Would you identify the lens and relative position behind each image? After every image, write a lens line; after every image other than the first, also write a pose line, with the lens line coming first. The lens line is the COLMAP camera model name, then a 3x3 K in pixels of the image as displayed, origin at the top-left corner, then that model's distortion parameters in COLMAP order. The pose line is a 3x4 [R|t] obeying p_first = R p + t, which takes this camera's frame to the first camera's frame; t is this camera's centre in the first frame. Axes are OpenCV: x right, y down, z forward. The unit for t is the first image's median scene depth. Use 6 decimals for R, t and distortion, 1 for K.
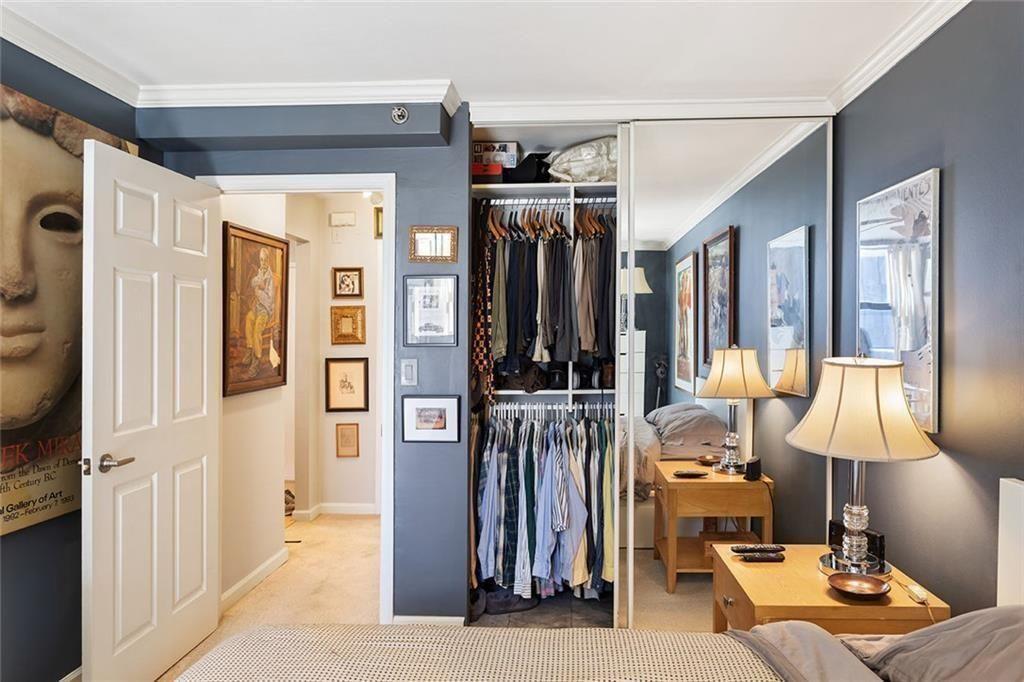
lens RADIAL K [[660.6, 0, 512.0], [0, 660.6, 341.0], [0, 0, 1]] dist [0.007792, 0.002255]
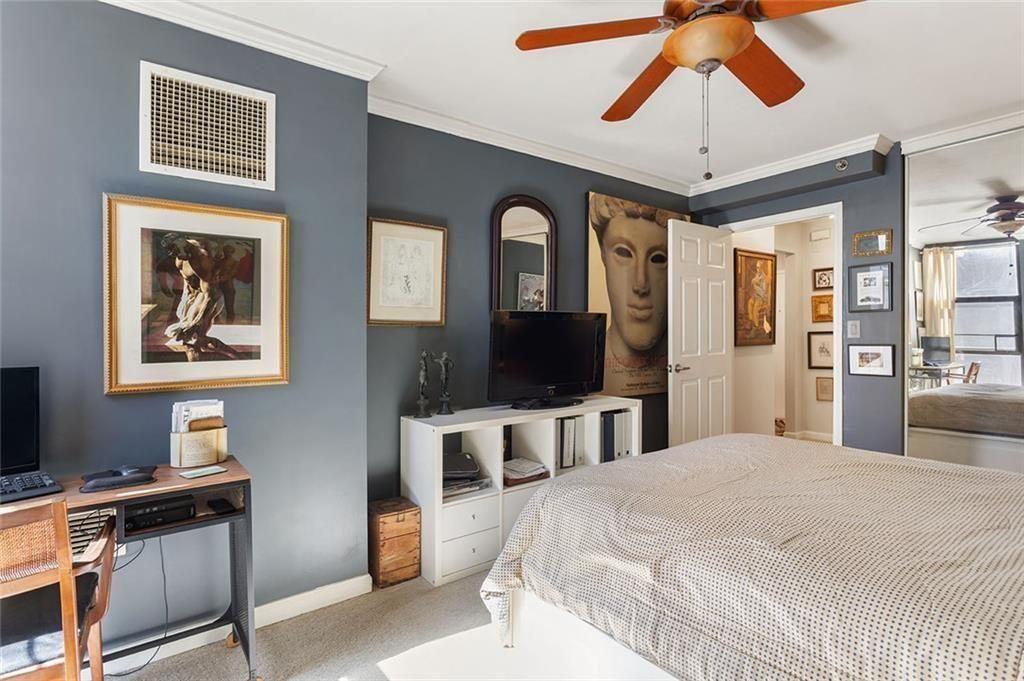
lens RADIAL K [[505.1, 0, 512.0], [0, 505.1, 340.5], [0, 0, 1]] dist [-0.013202, 0.000443]
pose [[0.659303, -0.006526, -0.751849, 0.199846], [0.005090, 0.999978, -0.004216, 0.075500], [0.751860, -0.001048, 0.659322, -0.367004]]
